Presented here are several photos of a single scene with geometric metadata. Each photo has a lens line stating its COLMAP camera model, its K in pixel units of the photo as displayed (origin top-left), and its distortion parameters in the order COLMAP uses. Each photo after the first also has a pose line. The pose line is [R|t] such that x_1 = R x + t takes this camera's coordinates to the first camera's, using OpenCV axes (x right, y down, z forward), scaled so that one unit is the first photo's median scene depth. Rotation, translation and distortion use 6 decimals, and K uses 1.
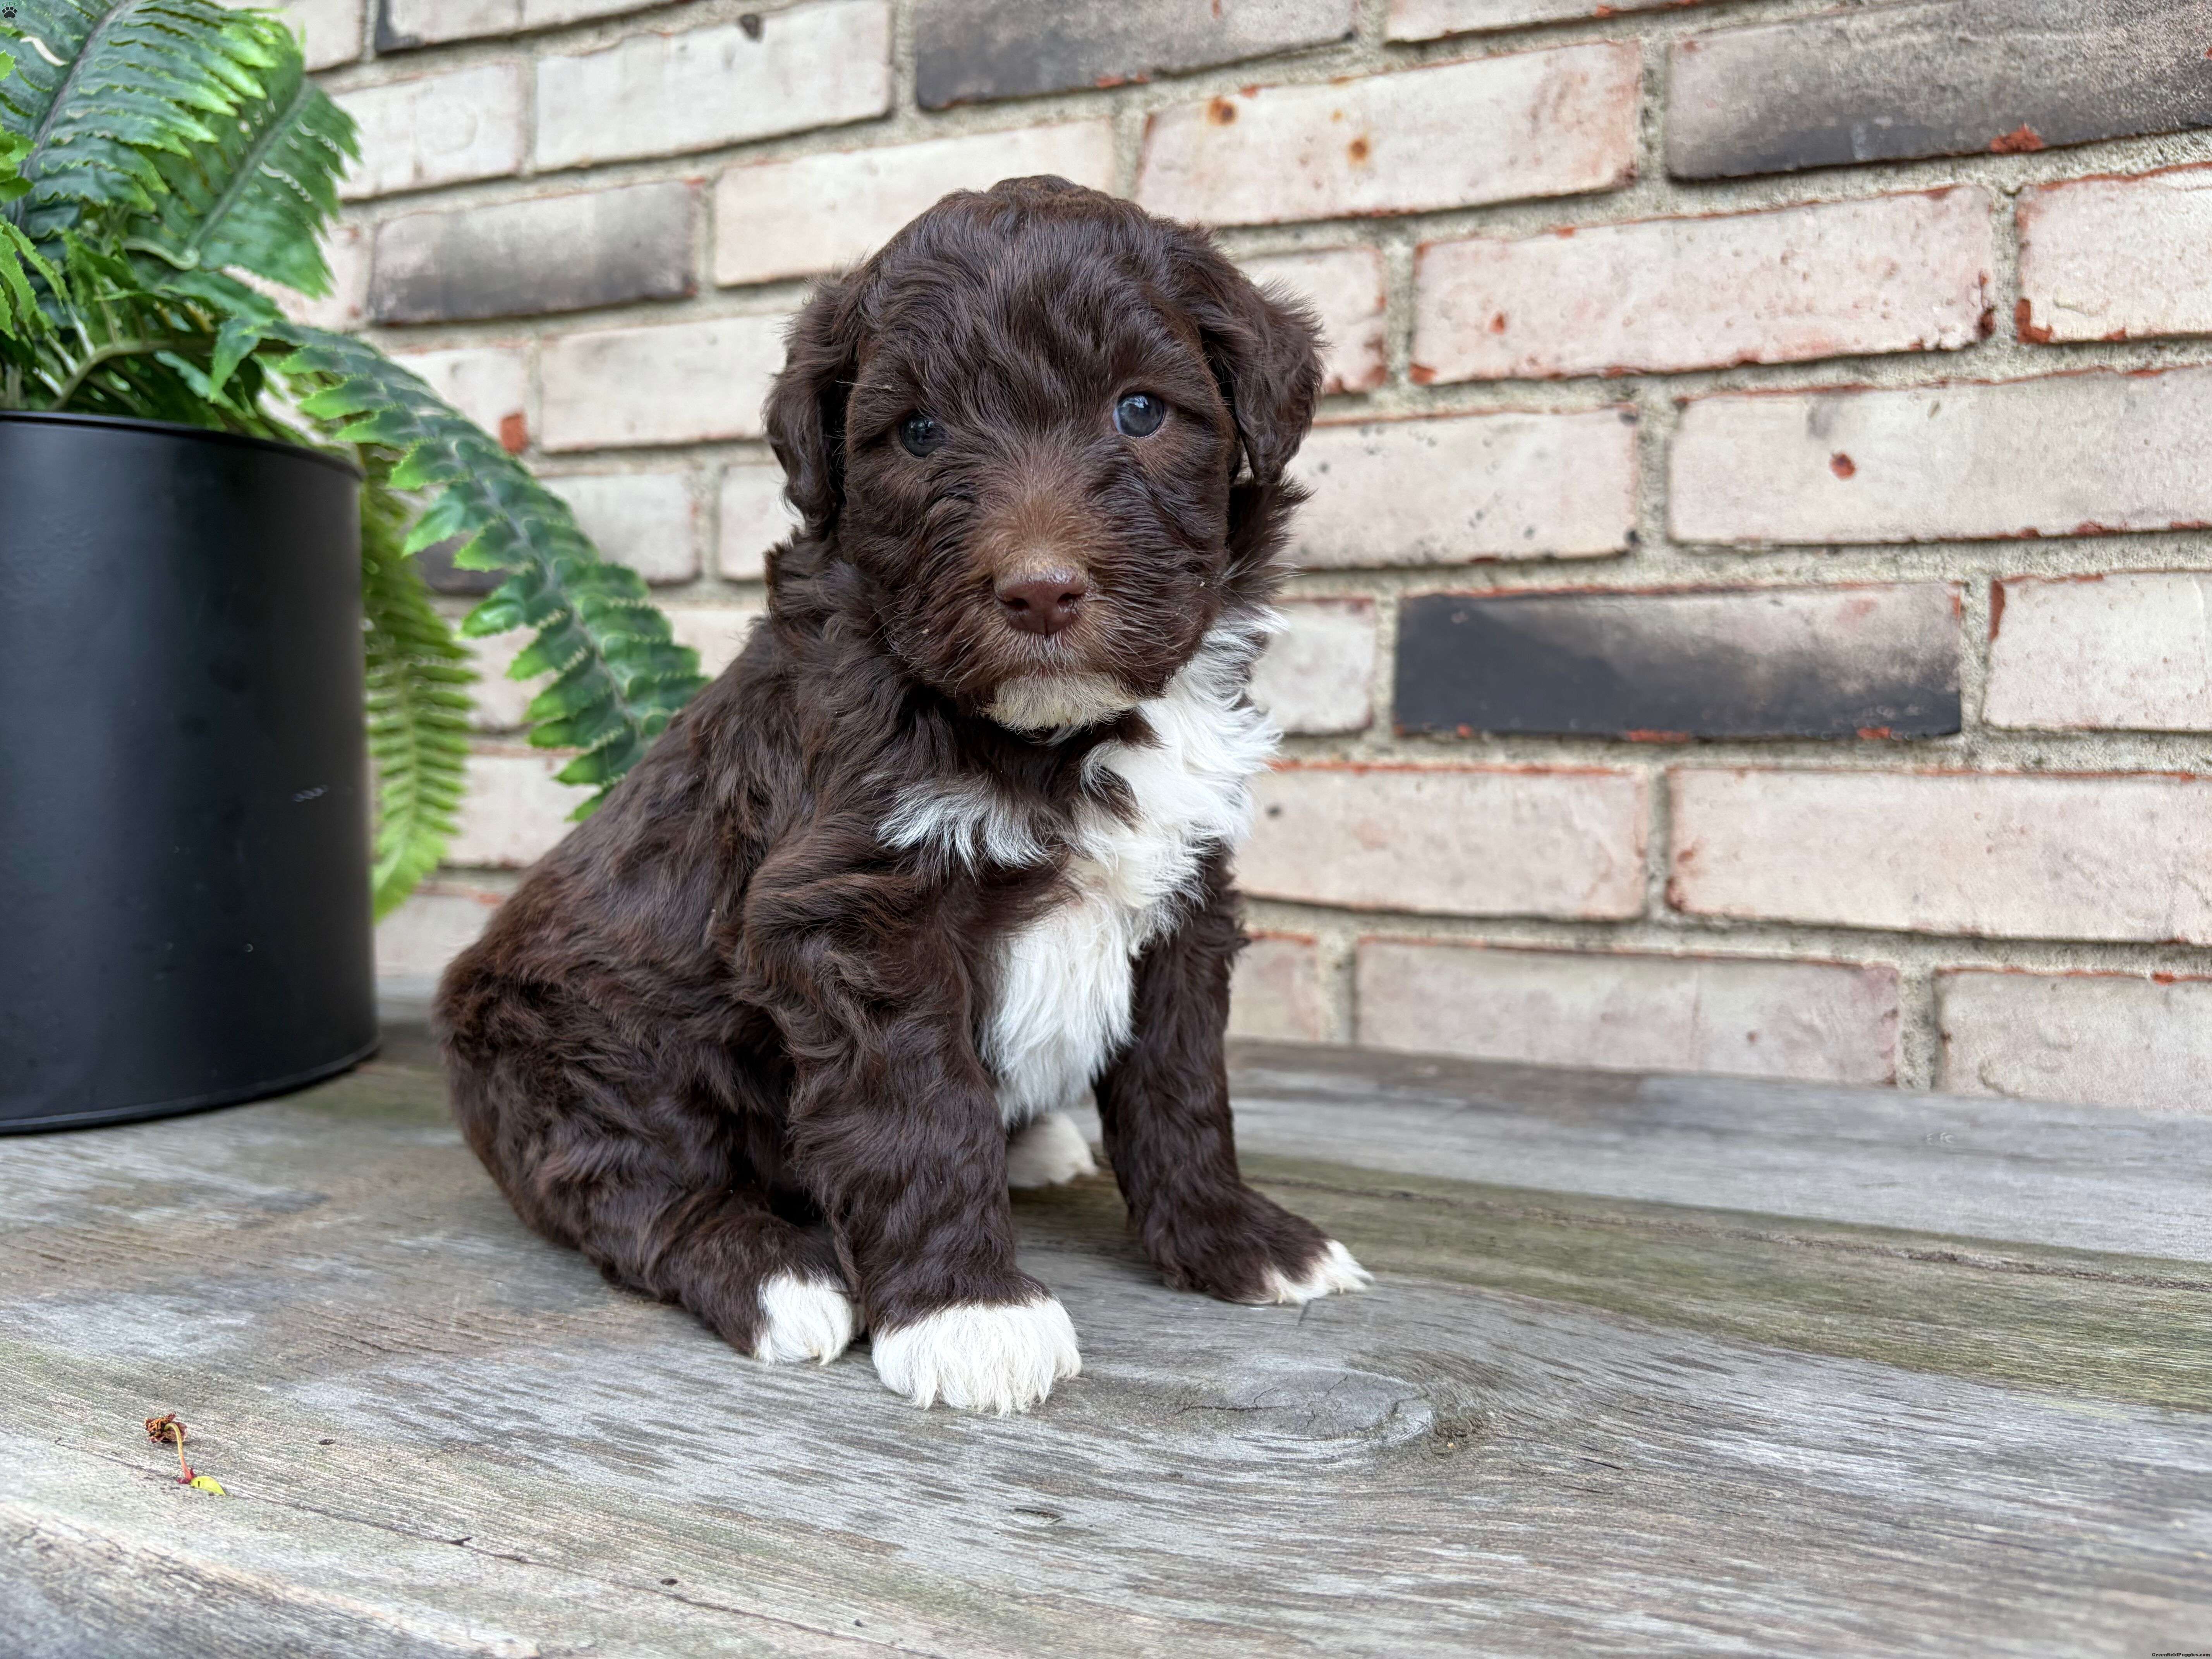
lens RADIAL K [[1694.9, 0, 1106.0], [0, 1694.9, 829.5], [0, 0, 1]] dist [-0.000439, -0.005741]
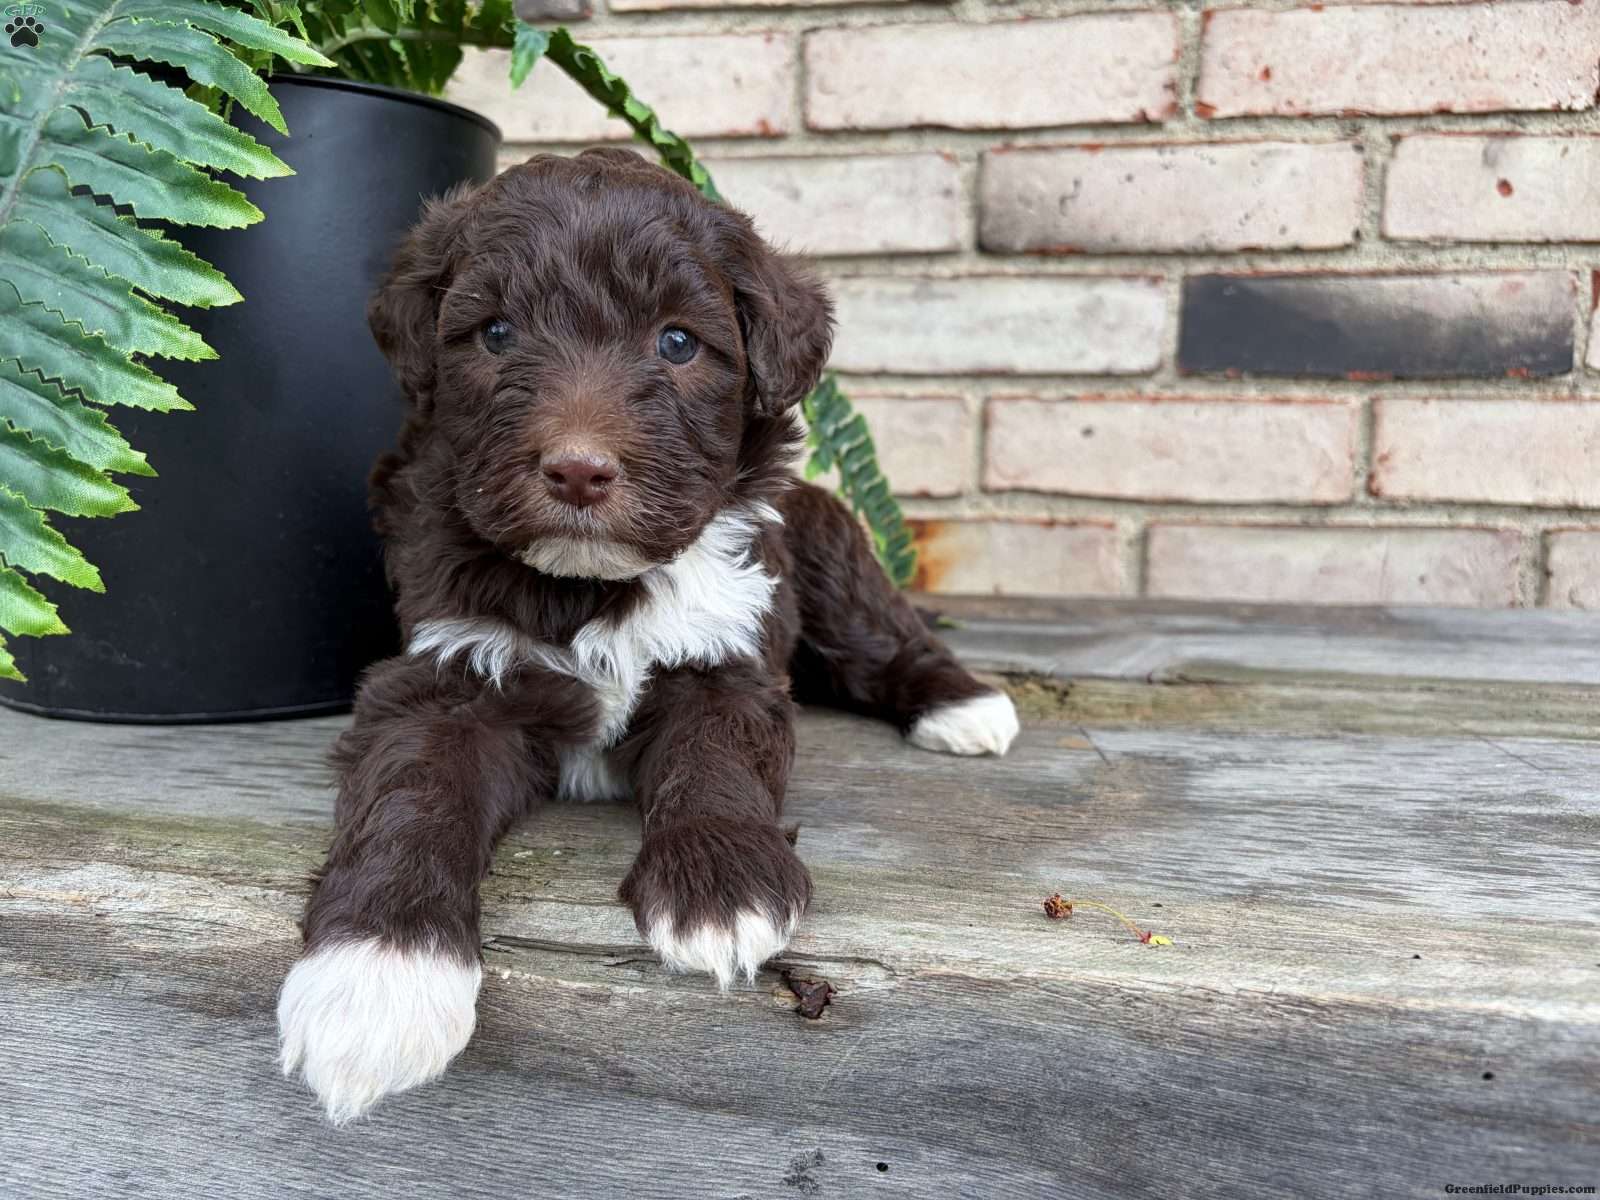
lens RADIAL K [[1230.2, 0, 785.1], [0, 1230.2, 597.4], [0, 0, 1]] dist [-0.021591, 0.033195]
pose [[0.974125, -0.042075, 0.222057, -0.412042], [0.016824, 0.993292, 0.114404, 0.005206], [-0.225381, -0.107708, 0.968299, 0.075496]]
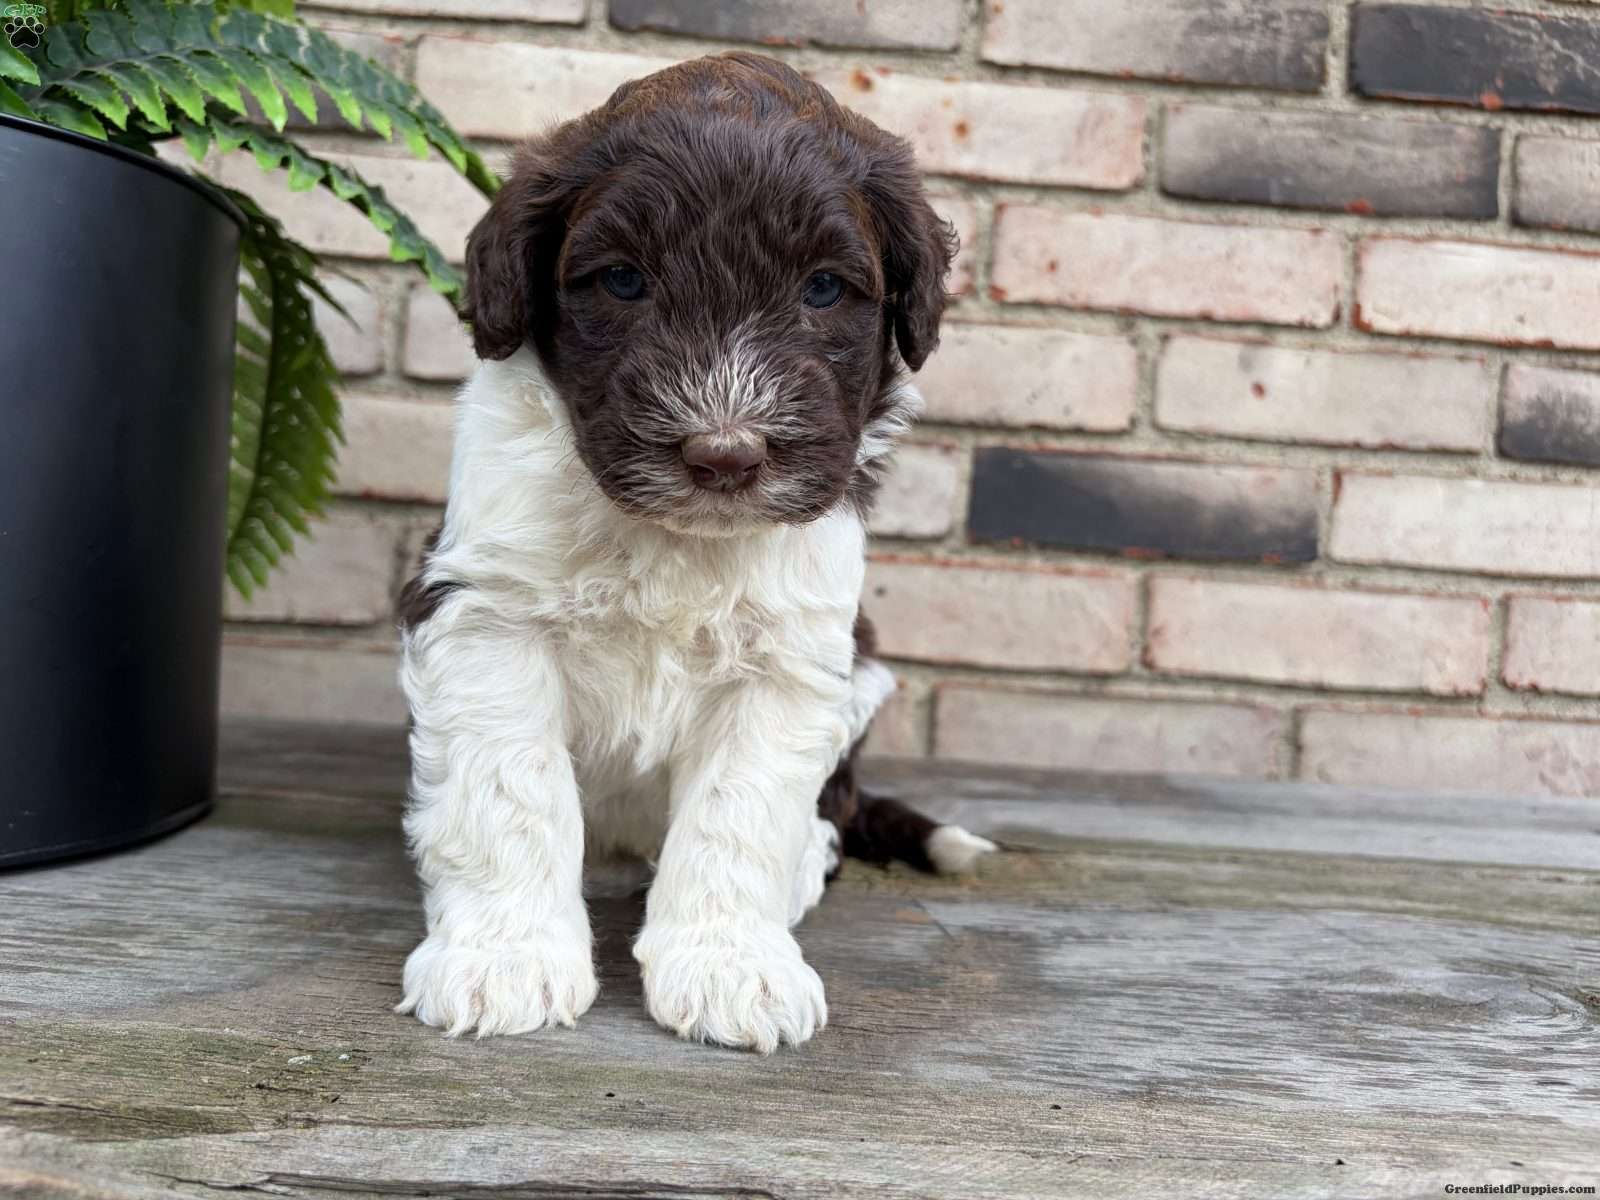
lens RADIAL K [[1232.2, 0, 781.0], [0, 1232.2, 591.0], [0, 0, 1]] dist [0.001711, -0.013750]
pose [[0.907433, 0.041152, 0.418178, -0.439157], [-0.036281, 0.999149, -0.019596, 0.012679], [-0.418628, 0.002610, 0.908154, 0.134390]]
